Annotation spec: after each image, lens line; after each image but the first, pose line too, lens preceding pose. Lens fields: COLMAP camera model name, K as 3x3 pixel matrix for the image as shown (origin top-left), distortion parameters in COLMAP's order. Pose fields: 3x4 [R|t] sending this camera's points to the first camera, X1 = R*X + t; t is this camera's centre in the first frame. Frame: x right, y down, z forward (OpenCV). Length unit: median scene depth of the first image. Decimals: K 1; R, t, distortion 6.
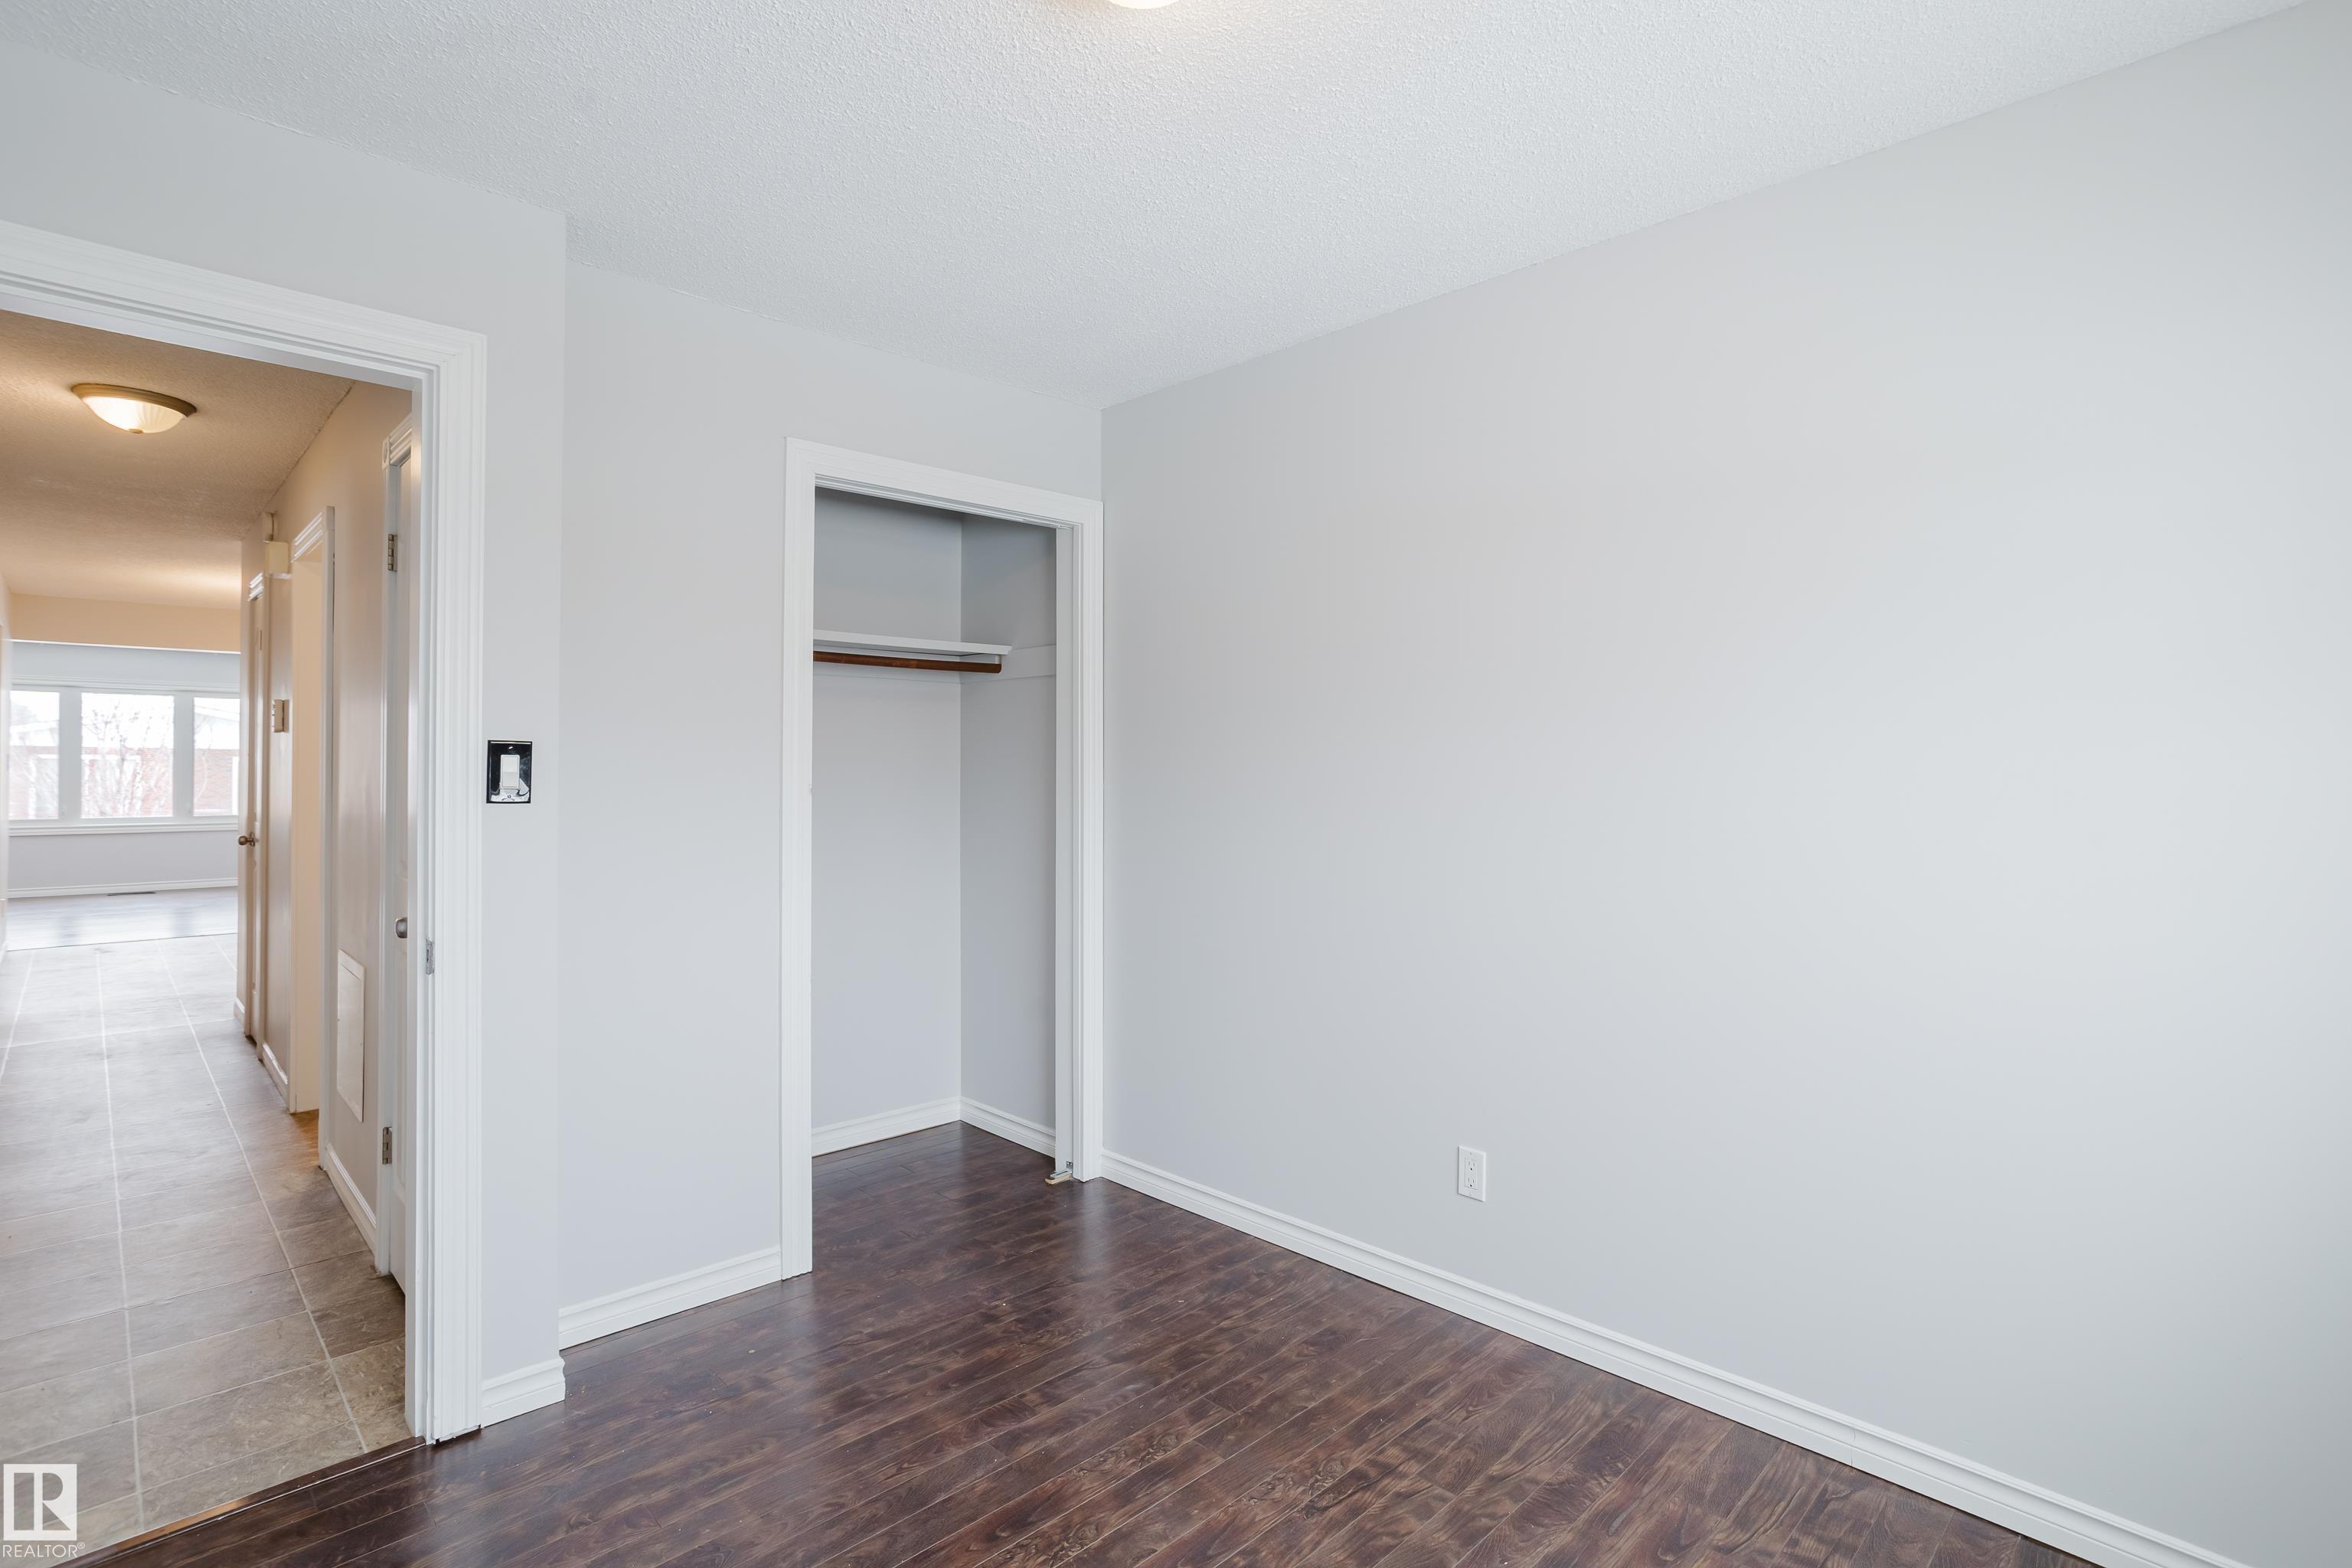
lens RADIAL K [[1132.2, 0, 1176.6], [0, 1132.2, 777.7], [0, 0, 1]] dist [-0.036414, 0.017081]
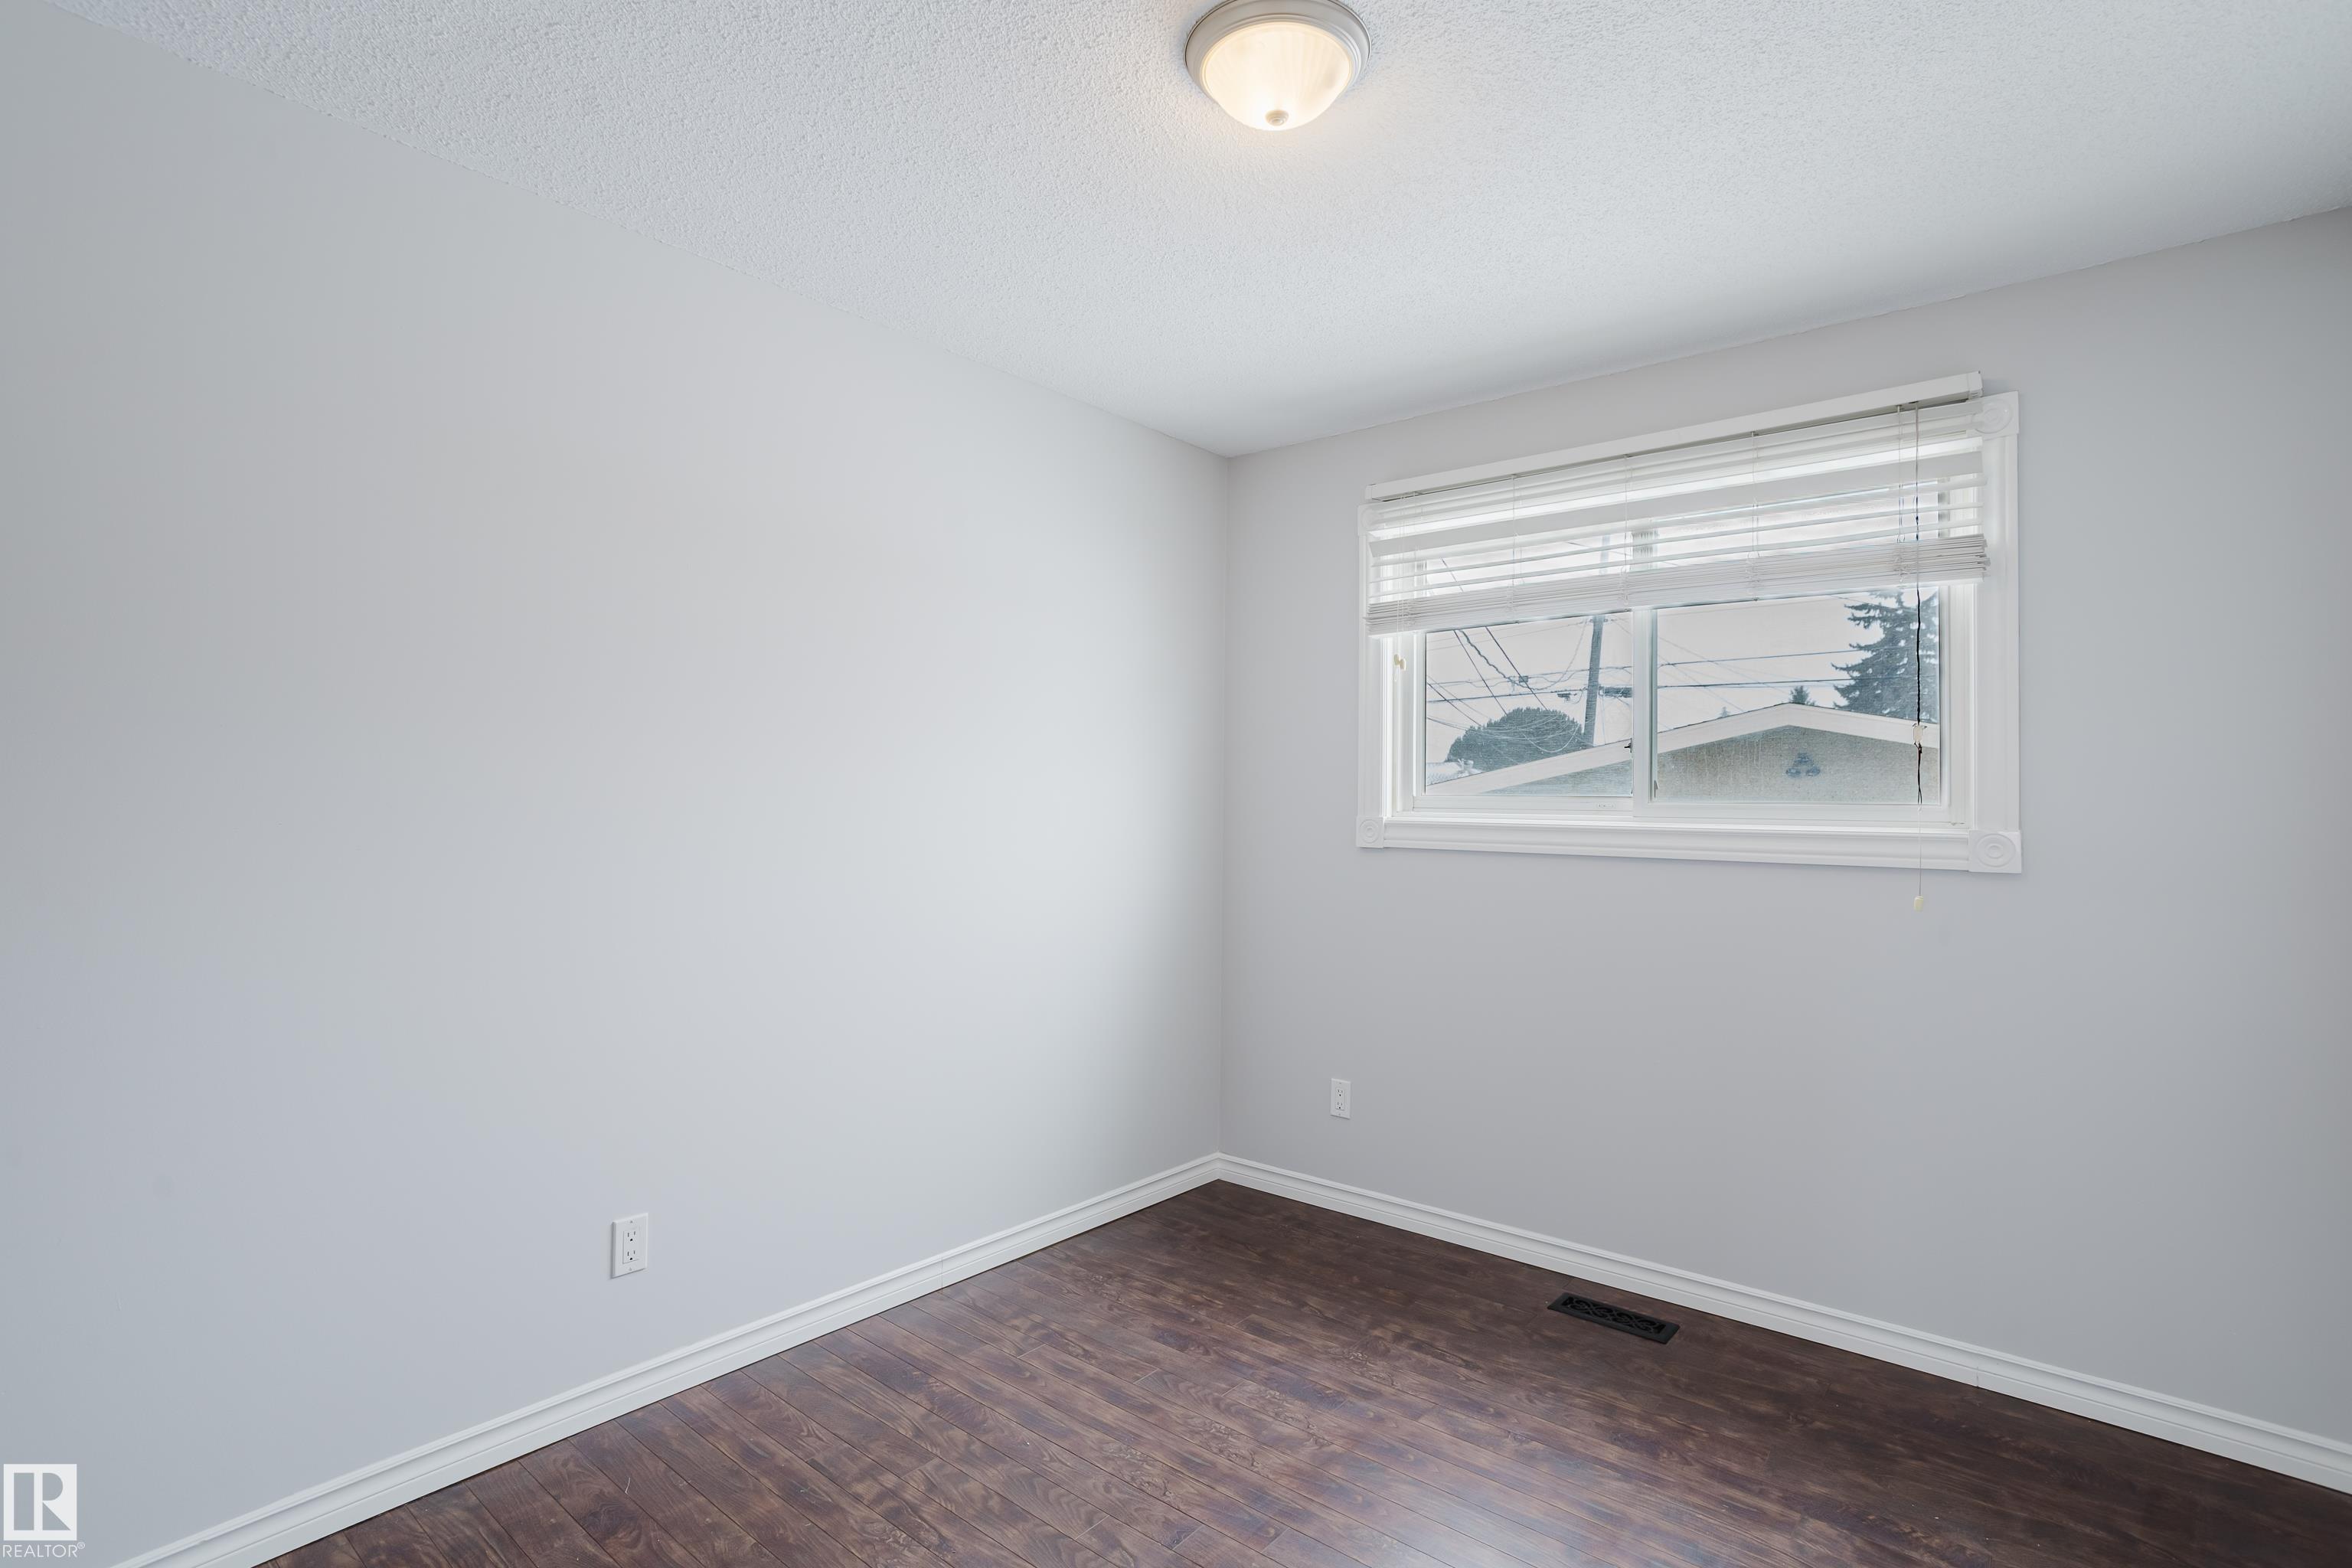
lens RADIAL K [[1132.2, 0, 1177.1], [0, 1132.2, 785.6], [0, 0, 1]] dist [-0.036414, 0.017081]
pose [[-0.091275, 0.003341, 0.995820, -0.785108], [-0.003406, 0.999987, -0.003667, -0.002185], [-0.995820, -0.003726, -0.091263, 0.807195]]
